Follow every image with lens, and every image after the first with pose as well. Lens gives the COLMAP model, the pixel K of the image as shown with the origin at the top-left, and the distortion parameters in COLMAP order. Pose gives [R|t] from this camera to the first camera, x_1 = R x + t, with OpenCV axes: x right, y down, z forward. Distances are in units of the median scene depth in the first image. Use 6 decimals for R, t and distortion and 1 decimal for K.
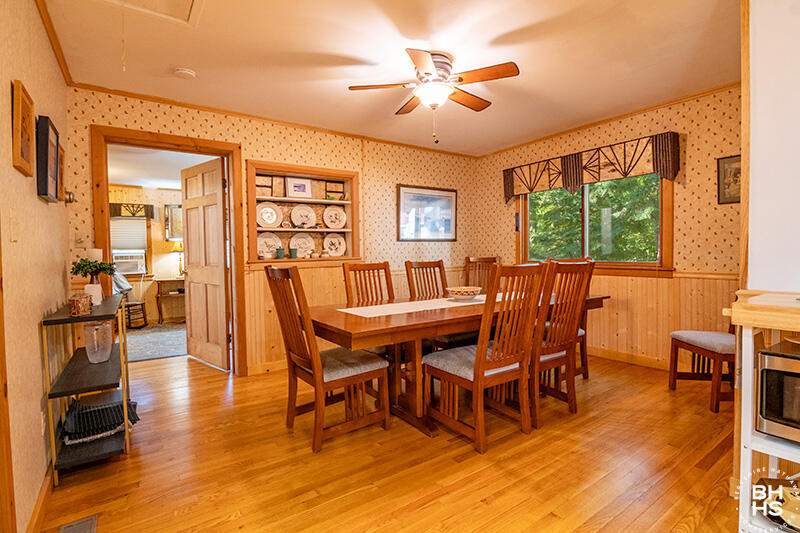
lens RADIAL K [[390.6, 0, 404.4], [0, 390.6, 263.9], [0, 0, 1]] dist [-0.002966, -0.000581]
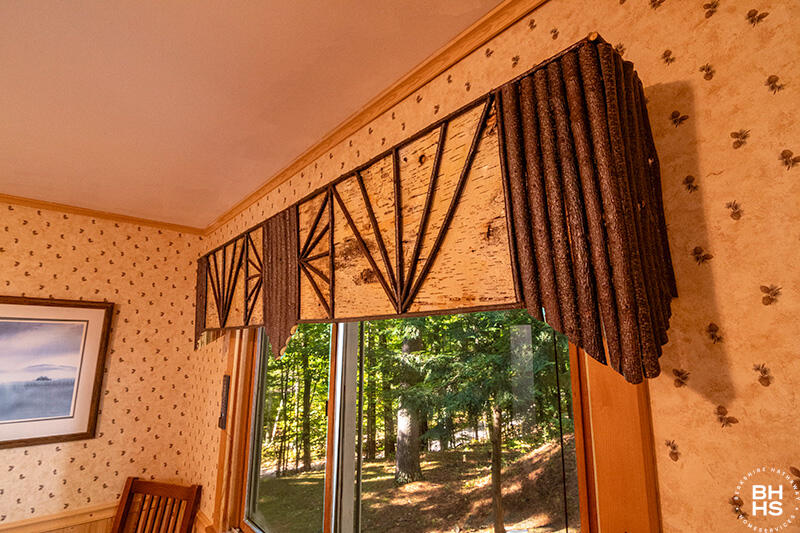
lens RADIAL K [[390.6, 0, 395.6], [0, 390.6, 265.7], [0, 0, 1]] dist [-0.002966, -0.000581]
pose [[0.995071, 0.041482, 0.090069, 0.512646], [-0.020237, 0.974133, -0.225067, -0.189019], [-0.097076, 0.222135, 0.970171, 0.756620]]
